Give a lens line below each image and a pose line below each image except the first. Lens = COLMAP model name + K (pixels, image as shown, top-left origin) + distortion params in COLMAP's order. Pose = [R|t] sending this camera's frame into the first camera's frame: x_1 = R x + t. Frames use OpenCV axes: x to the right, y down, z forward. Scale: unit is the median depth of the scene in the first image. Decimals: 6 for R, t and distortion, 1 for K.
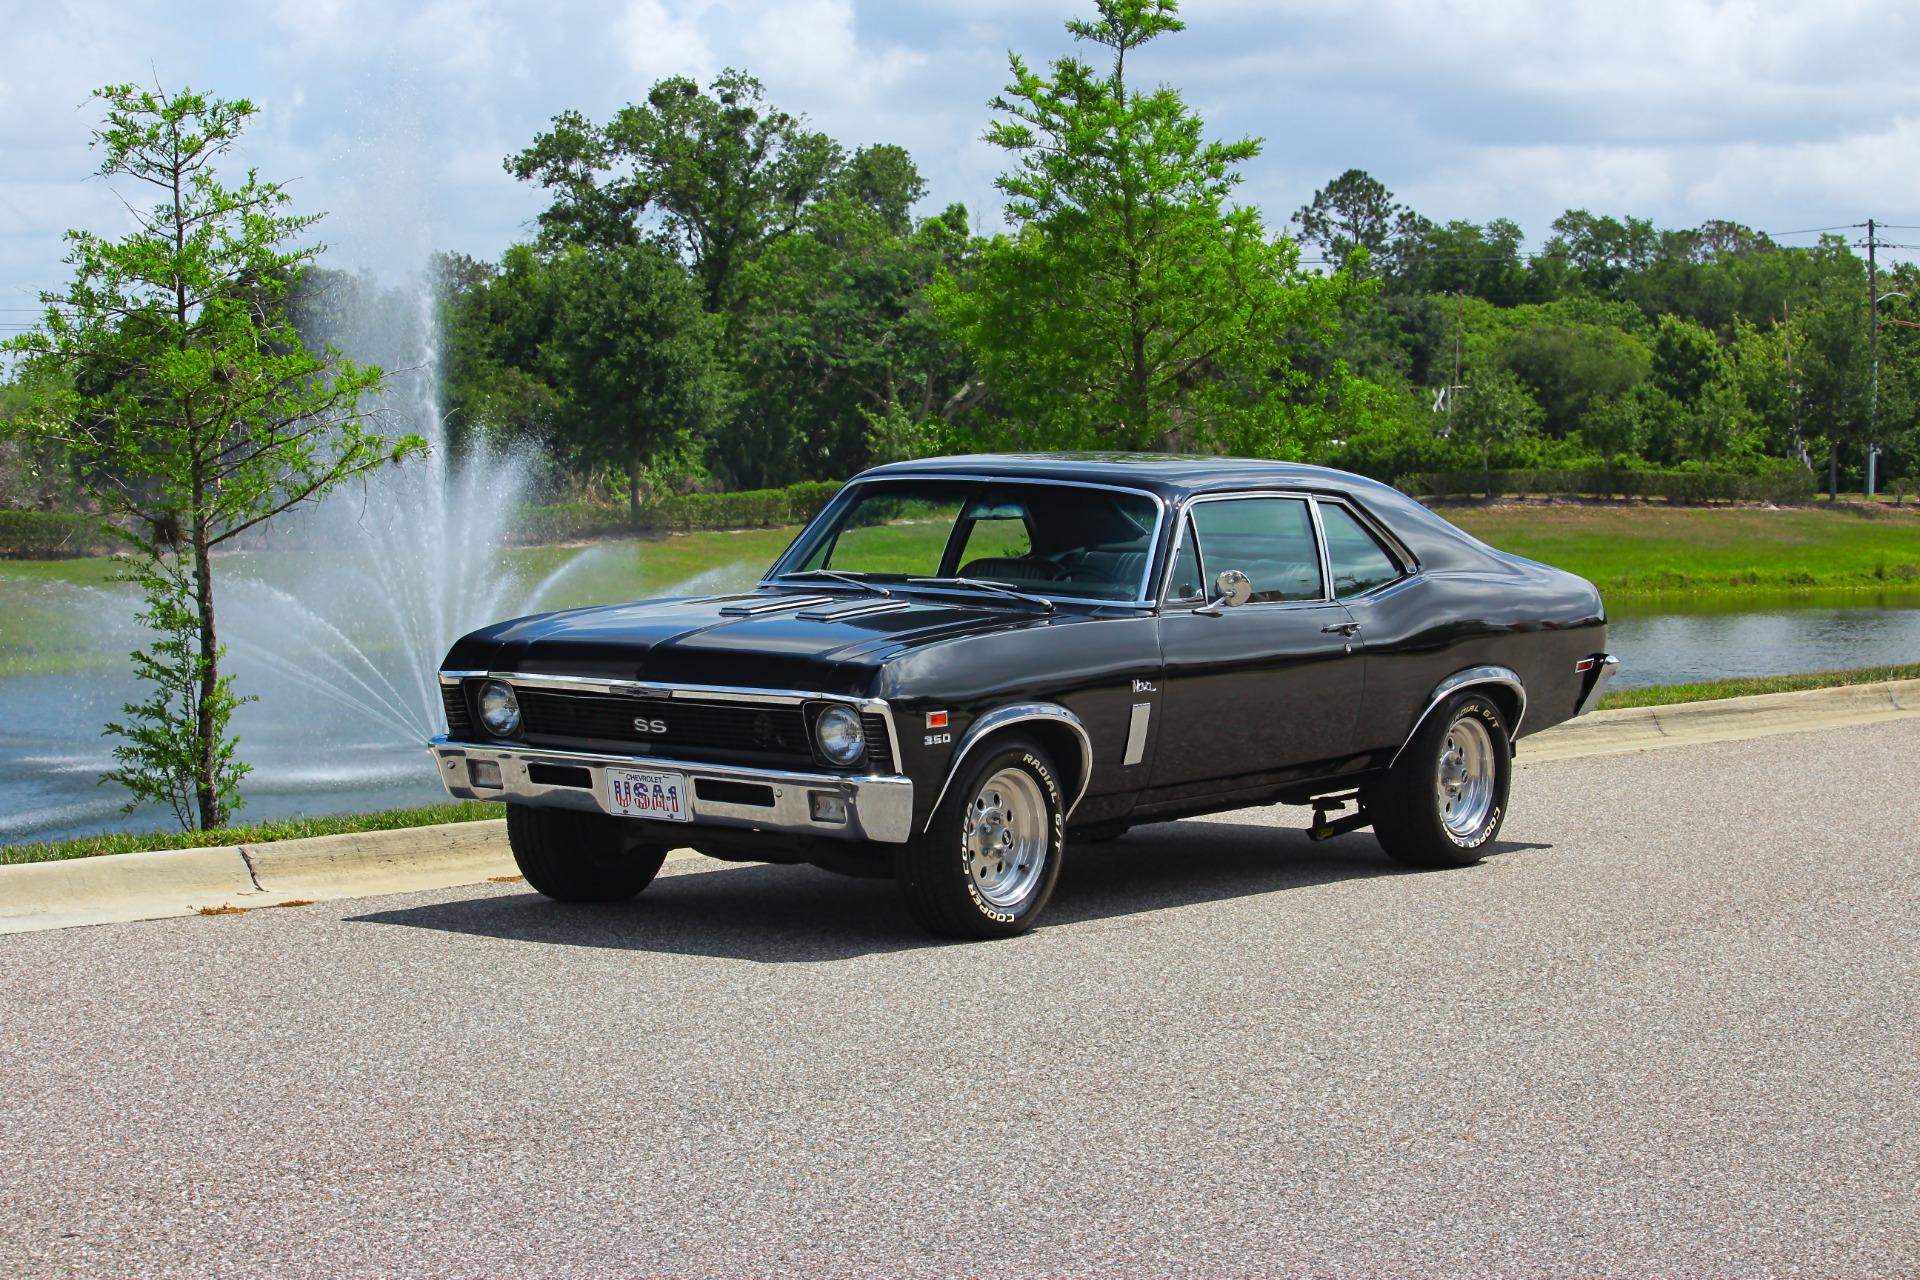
lens RADIAL K [[5130.5, 0, 910.0], [0, 5130.5, 677.8], [0, 0, 1]] dist [-0.430838, 0.001991]
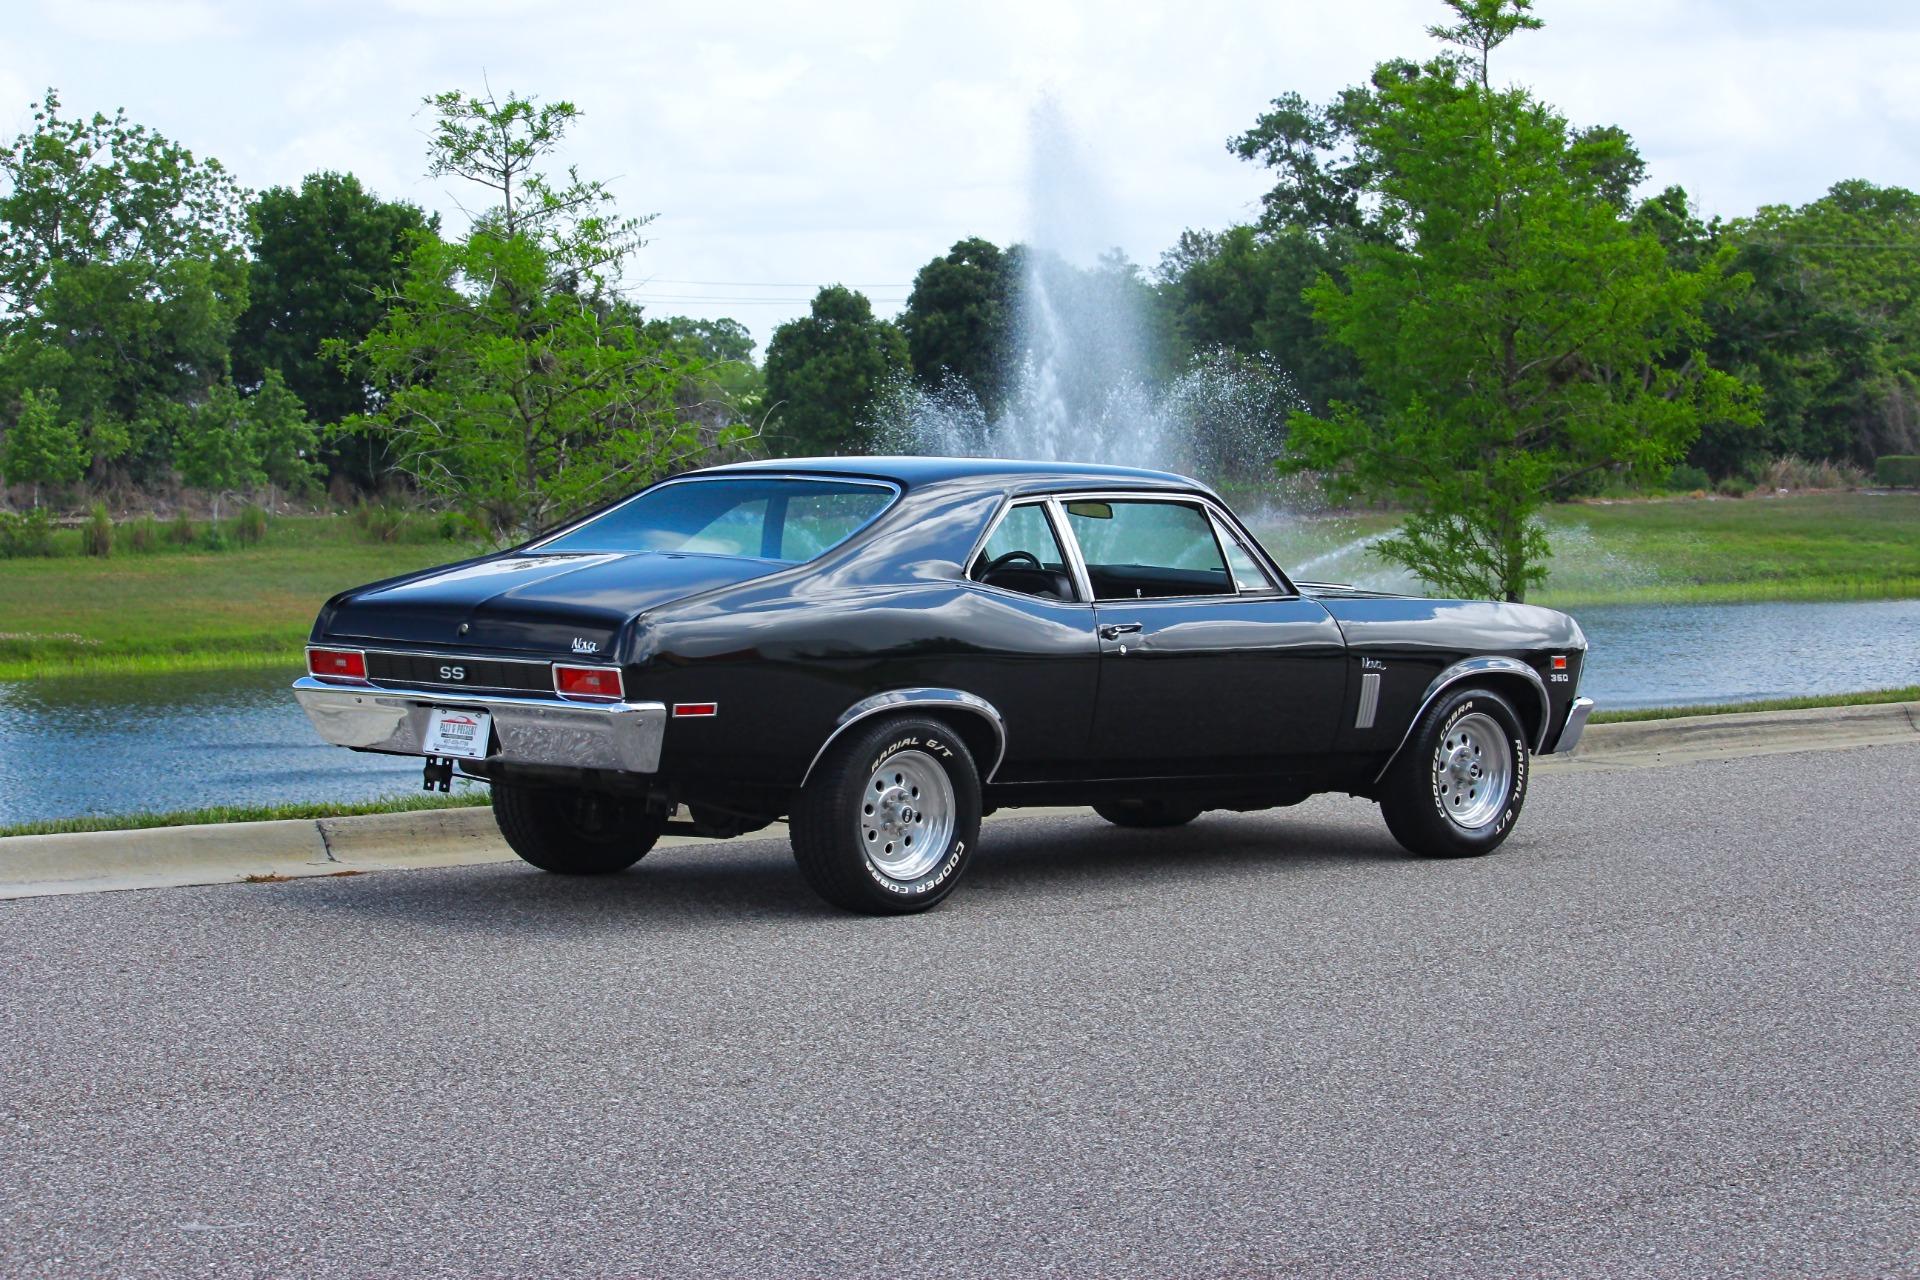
lens RADIAL K [[5169.8, 0, 991.6], [0, 5169.8, 633.8], [0, 0, 1]] dist [-0.415535, -0.553324]
pose [[0.987567, 0.010363, -0.156859, 0.174386], [-0.010941, 0.999936, -0.002823, -0.004438], [0.156820, 0.004504, 0.987617, -0.044140]]
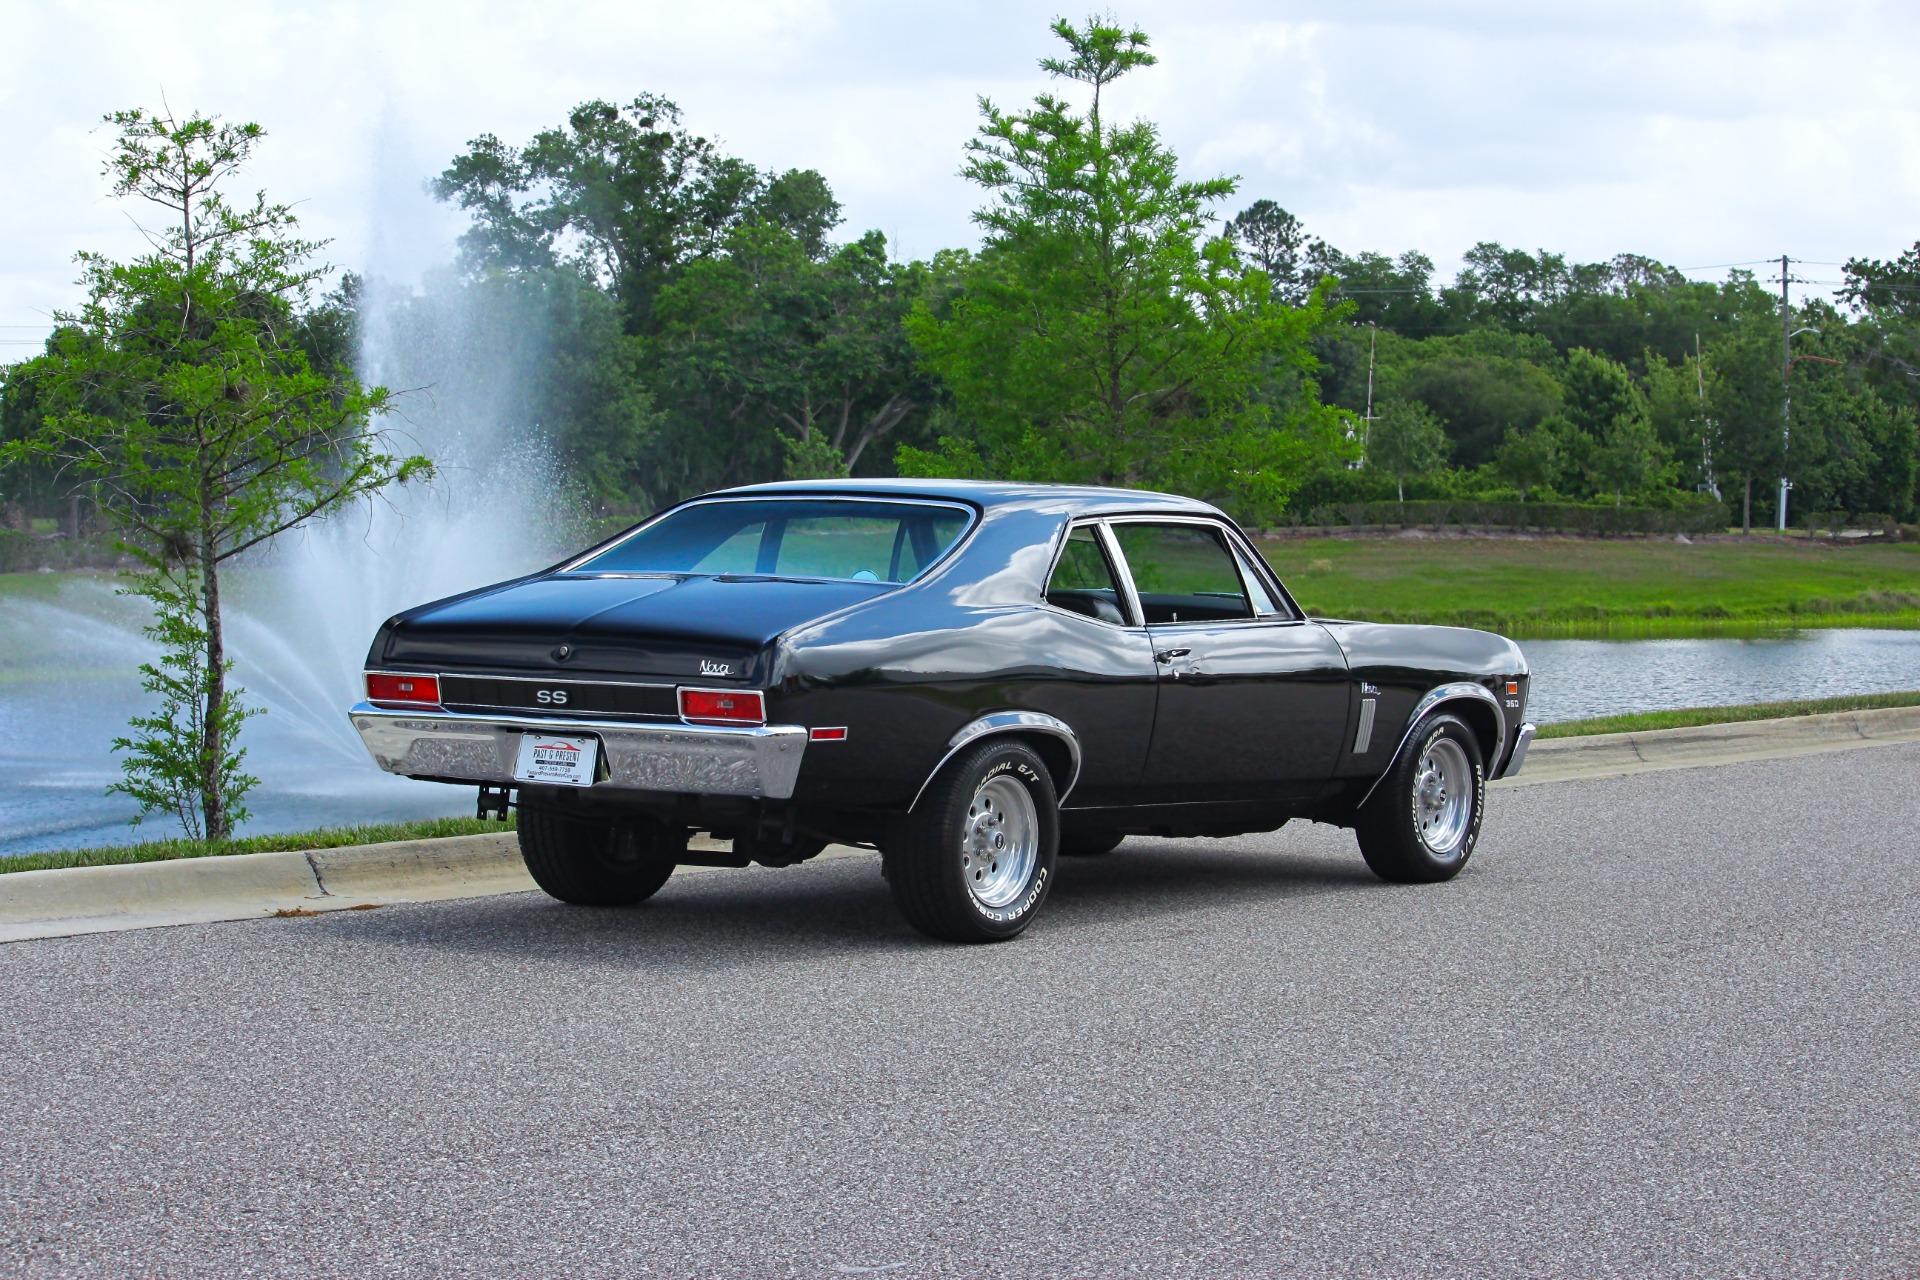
lens RADIAL K [[5160.0, 0, 958.6], [0, 5160.0, 678.3], [0, 0, 1]] dist [-0.418097, -0.349707]
pose [[0.999399, 0.010047, 0.033191, -0.033650], [-0.009874, 0.999937, -0.005355, 0.002149], [-0.033243, 0.005024, 0.999435, -0.041695]]
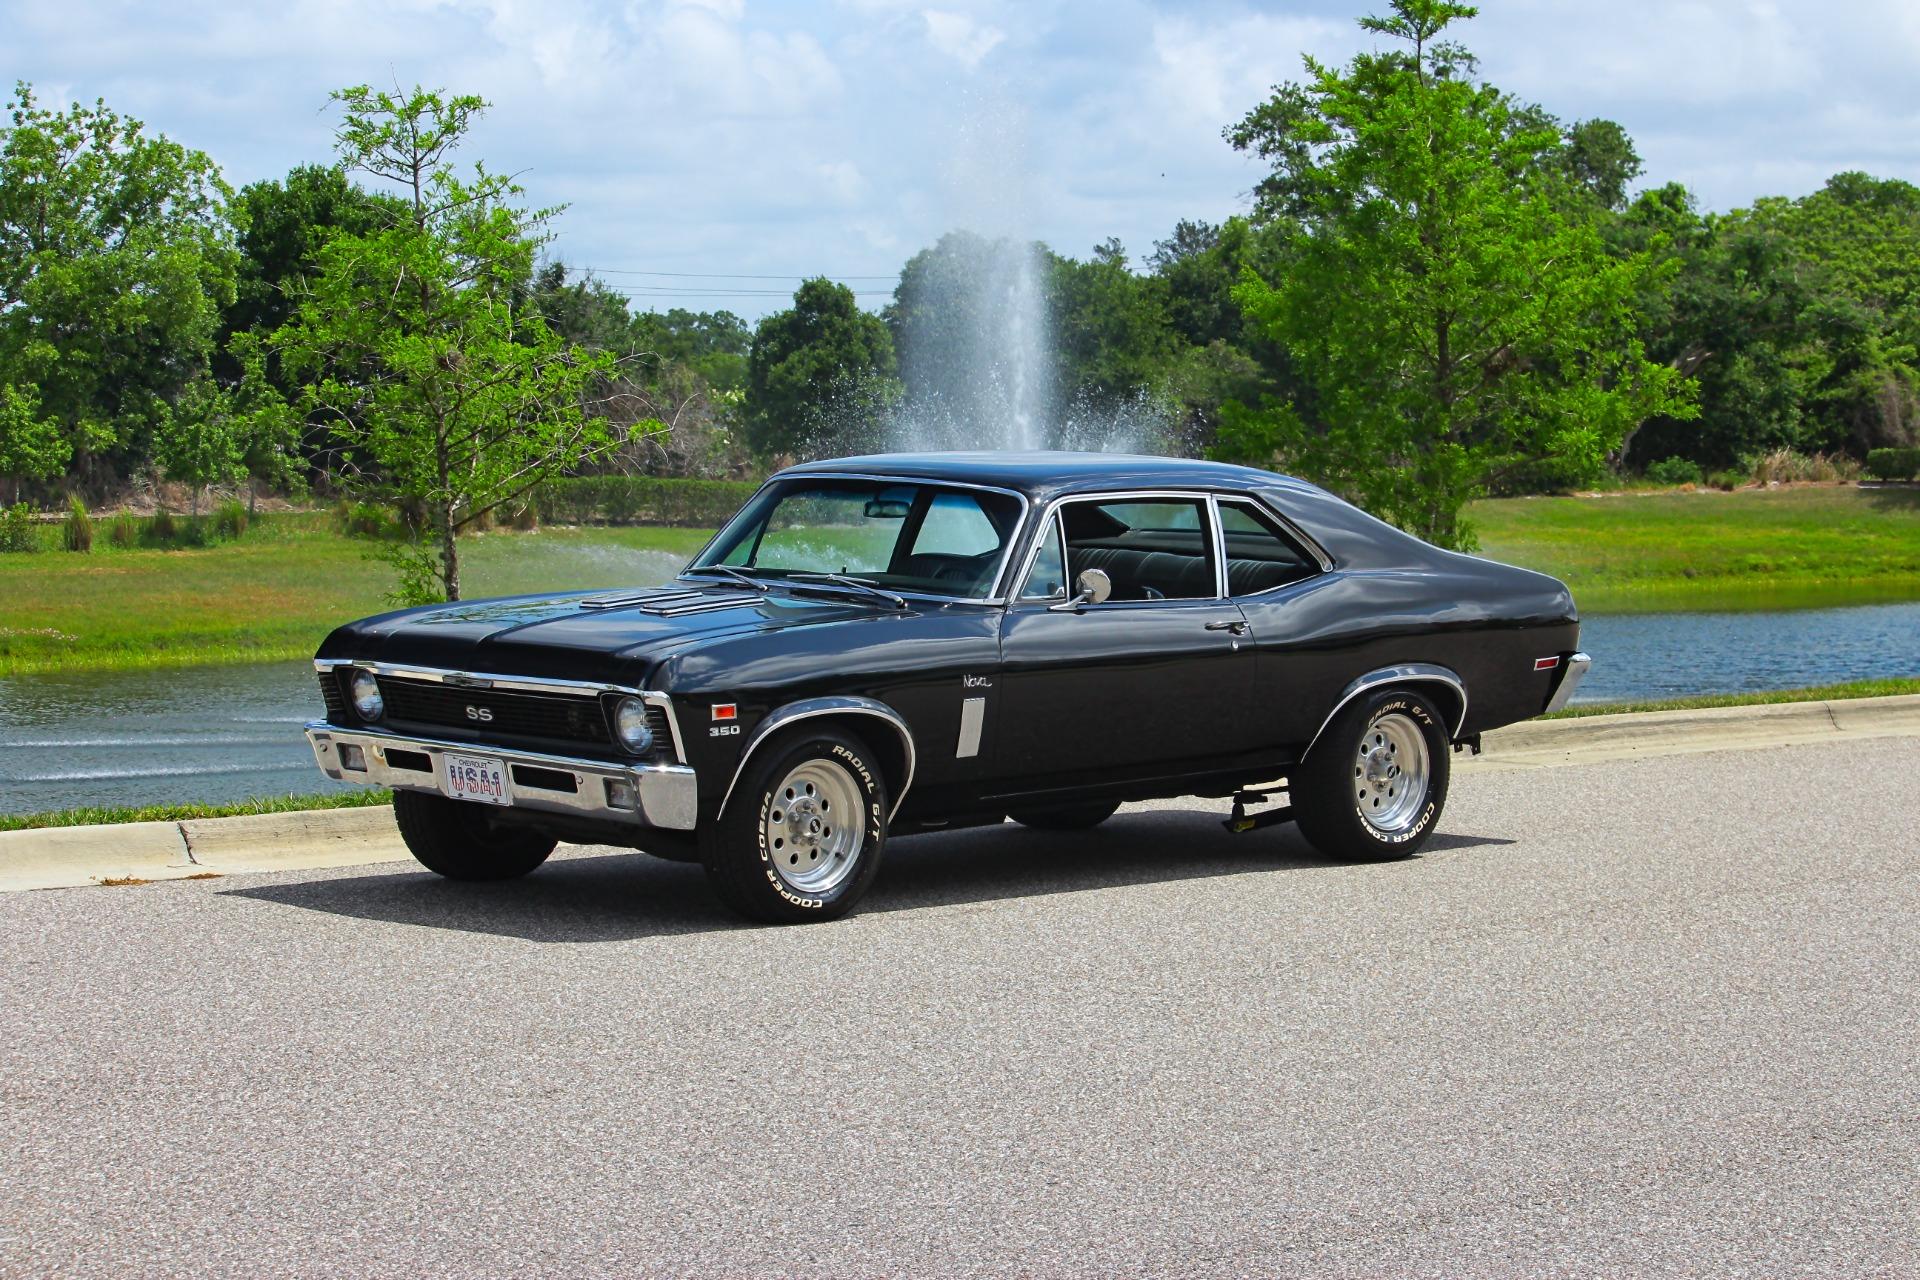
lens RADIAL K [[5160.0, 0, 958.6], [0, 5160.0, 678.3], [0, 0, 1]] dist [-0.418097, -0.349707]
pose [[0.985867, 0.011374, -0.167142, 0.202342], [-0.010264, 0.999919, 0.007500, -0.006291], [0.167213, -0.005678, 0.985904, -0.021772]]
